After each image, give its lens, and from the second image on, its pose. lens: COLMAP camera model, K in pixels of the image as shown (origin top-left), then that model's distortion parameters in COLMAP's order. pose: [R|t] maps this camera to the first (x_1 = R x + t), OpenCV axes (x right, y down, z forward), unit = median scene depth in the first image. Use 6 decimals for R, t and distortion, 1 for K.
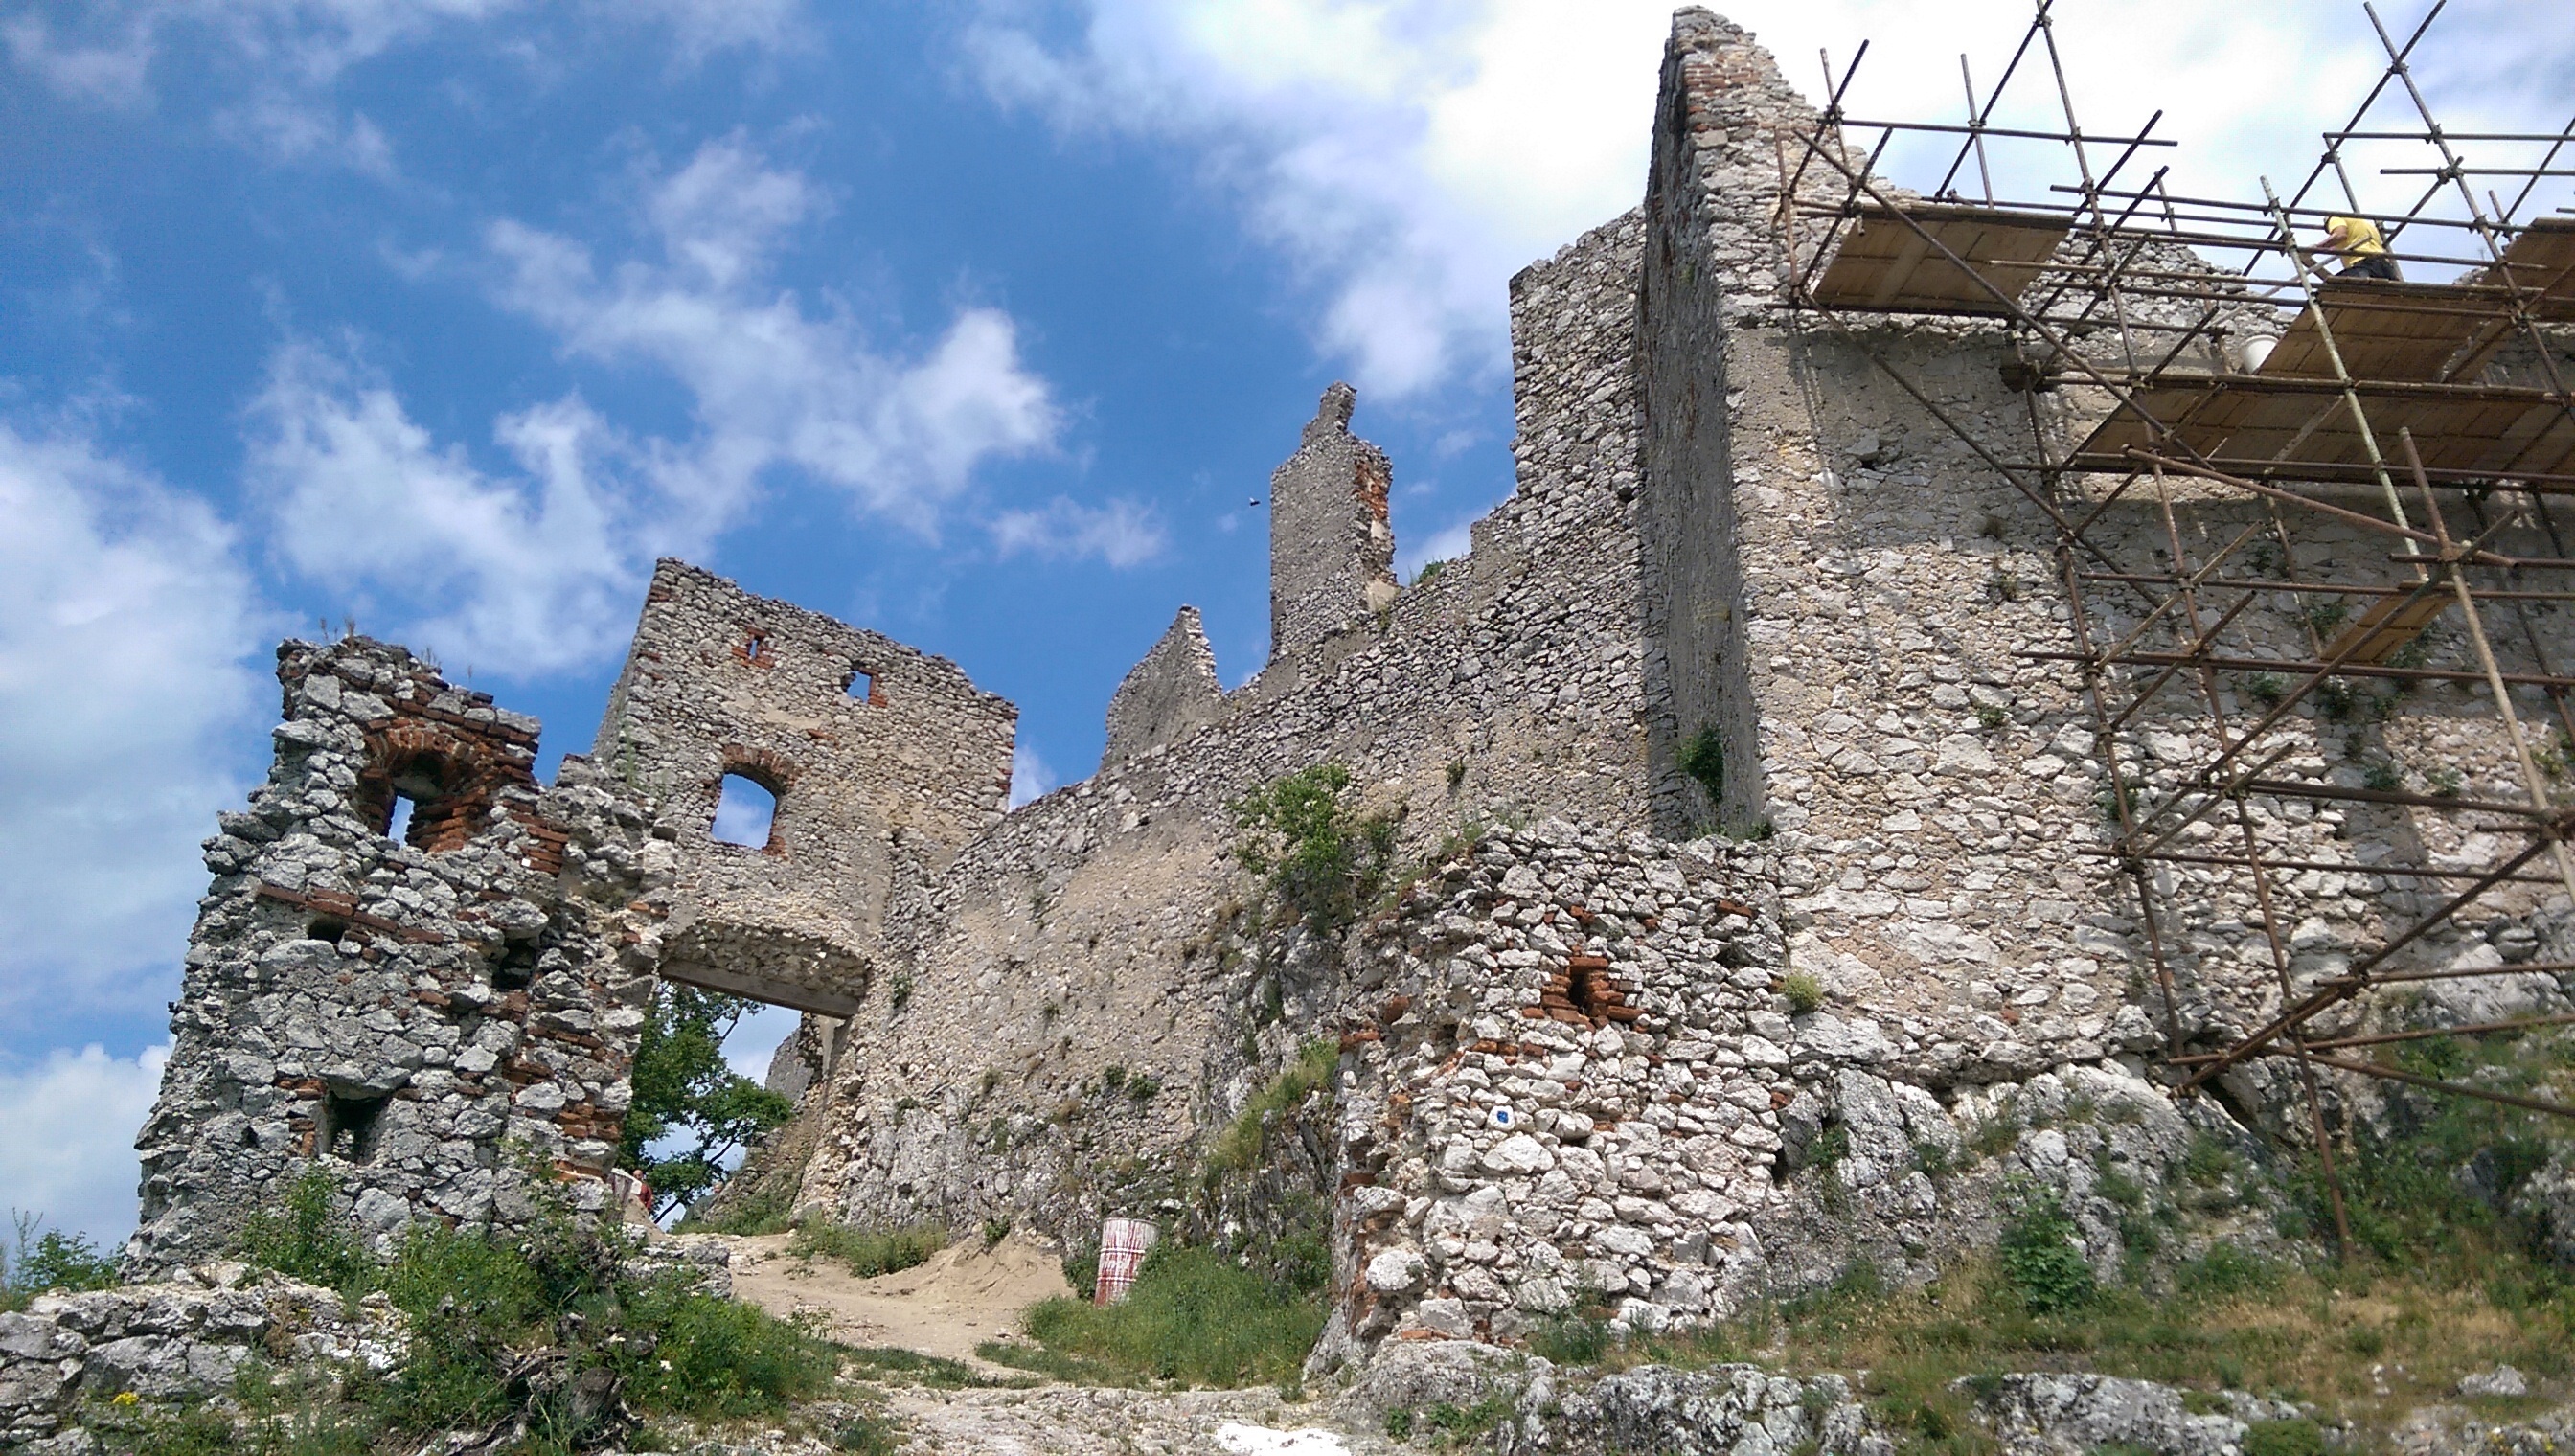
lens RADIAL K [[1438.9, 0, 1289.2], [0, 1438.9, 720.1], [0, 0, 1]] dist [0.061732, -0.059039]
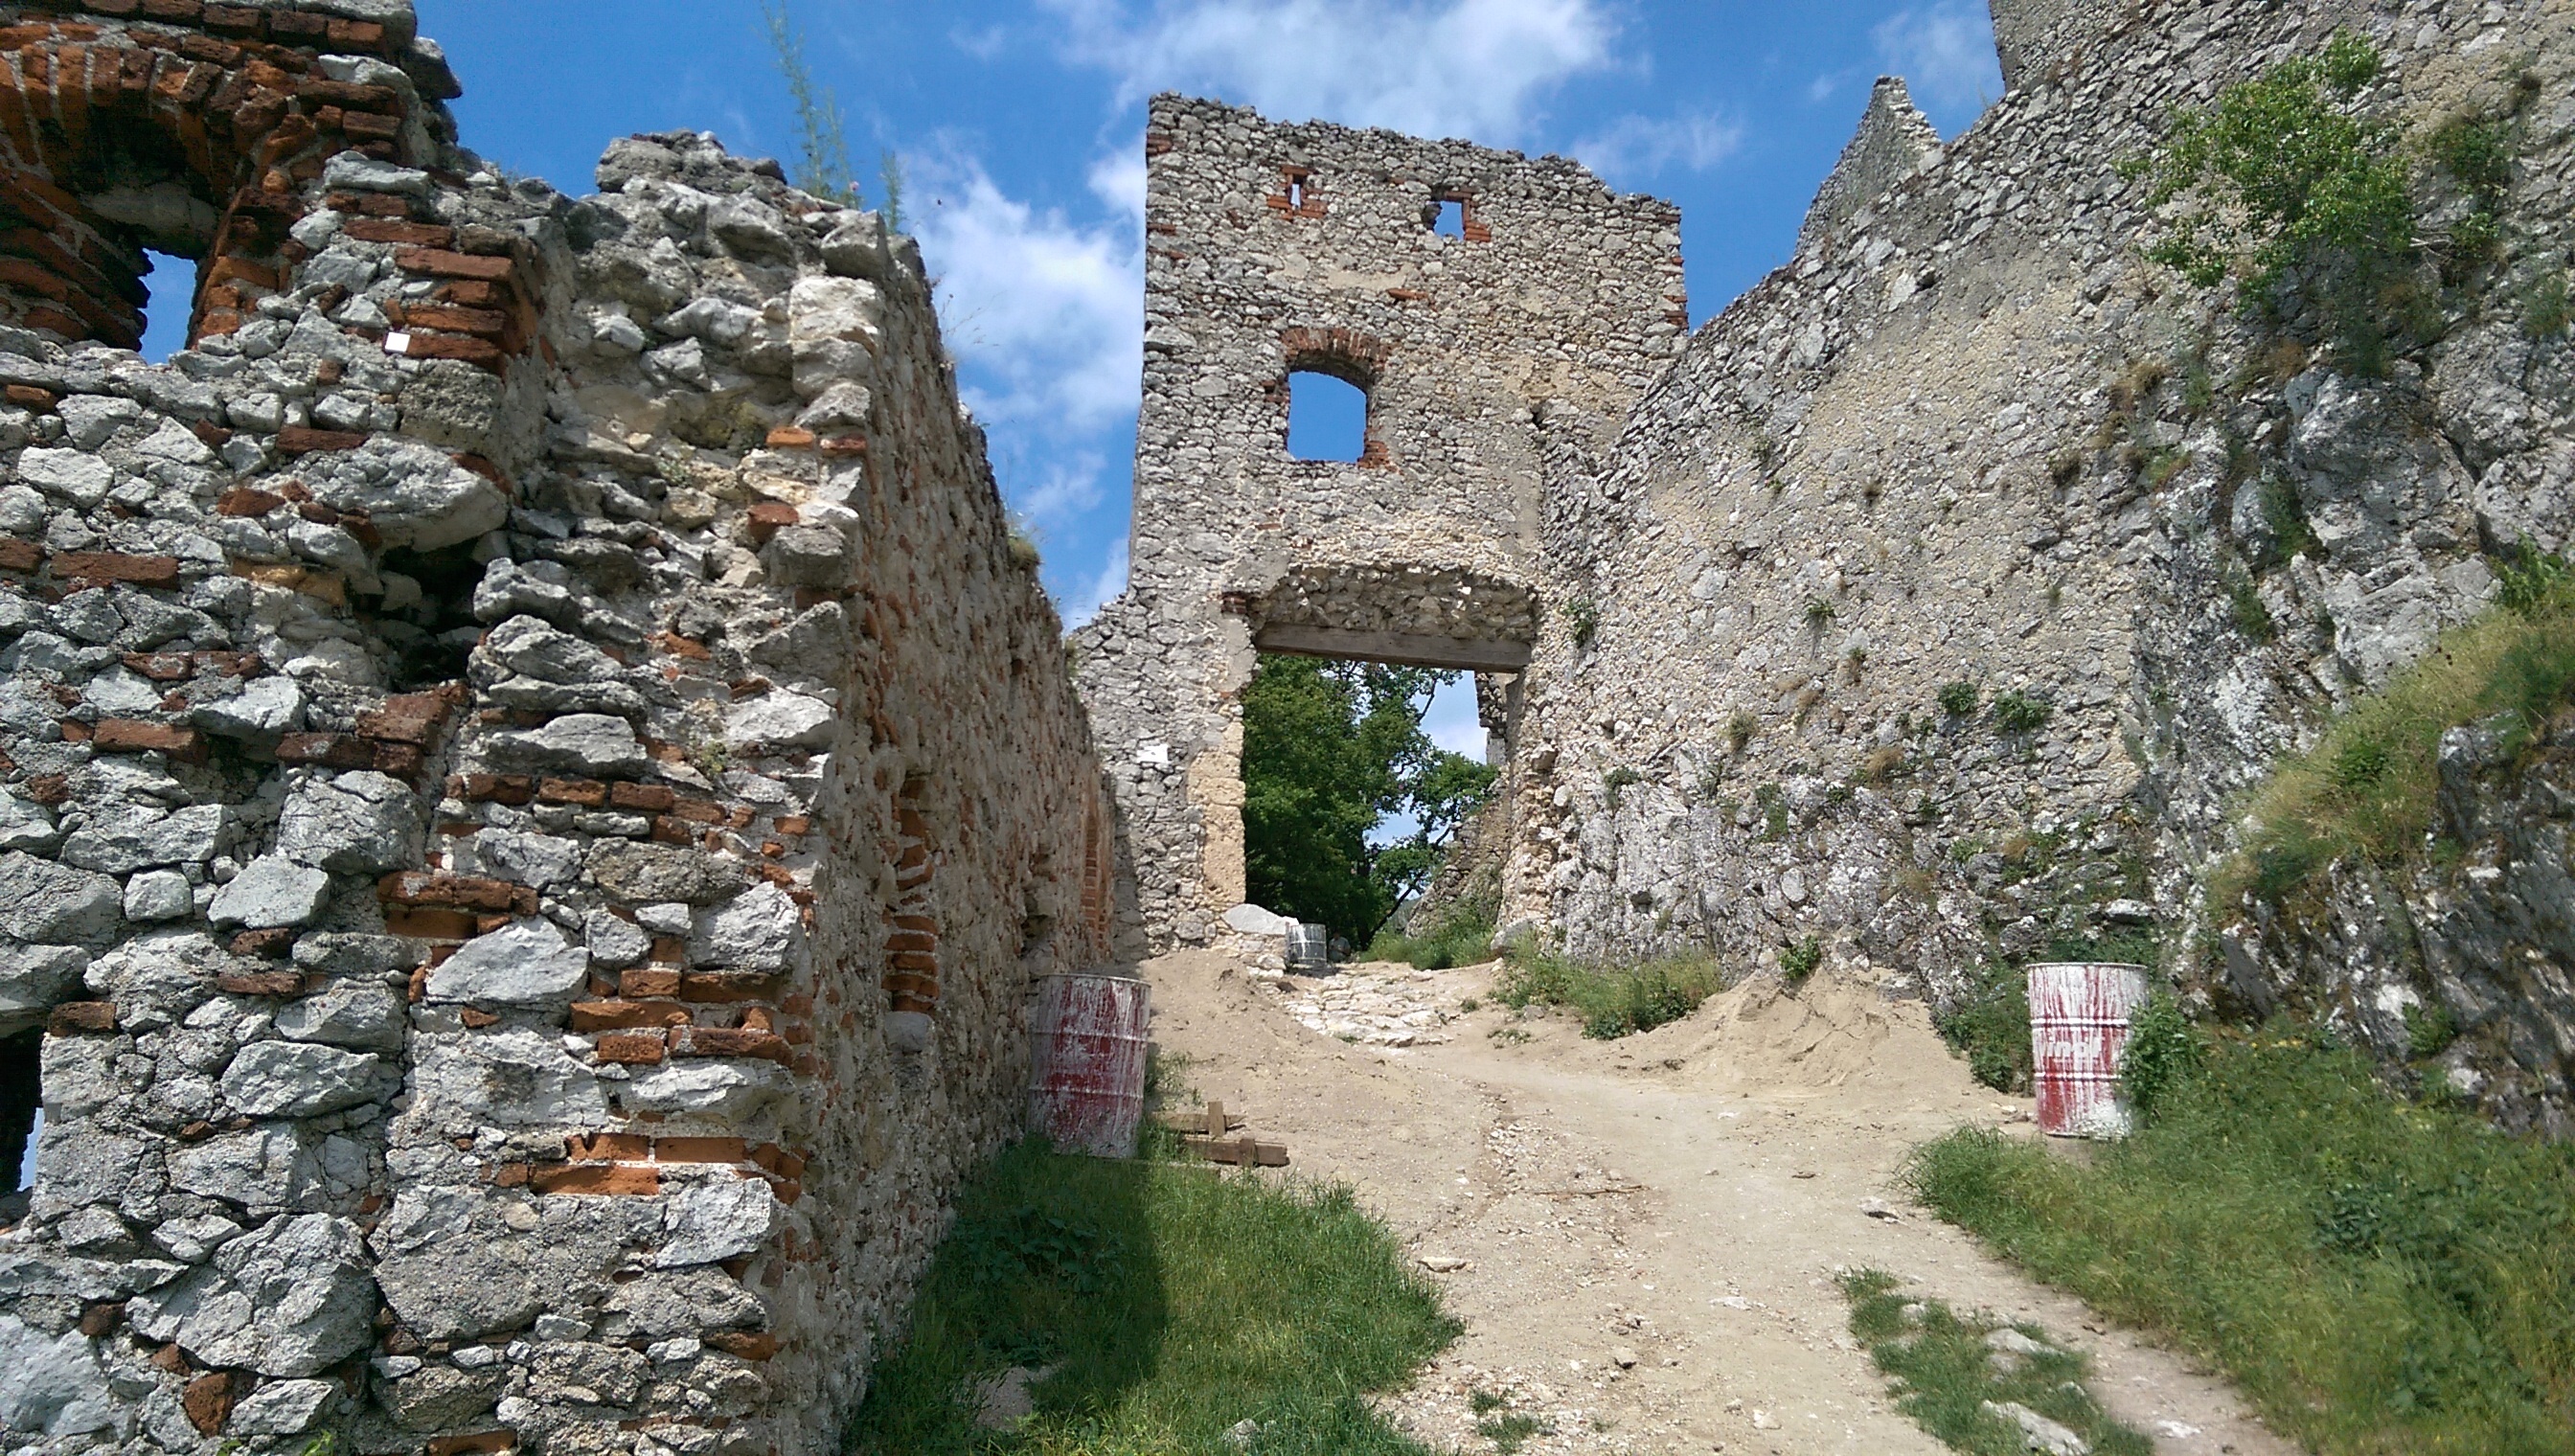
lens RADIAL K [[1438.9, 0, 1289.2], [0, 1438.9, 720.1], [0, 0, 1]] dist [0.061732, -0.059039]
pose [[0.875631, -0.125832, -0.466300, -0.084504], [0.232320, 0.956170, 0.178232, 0.085690], [0.423435, -0.264396, 0.866486, 0.370667]]
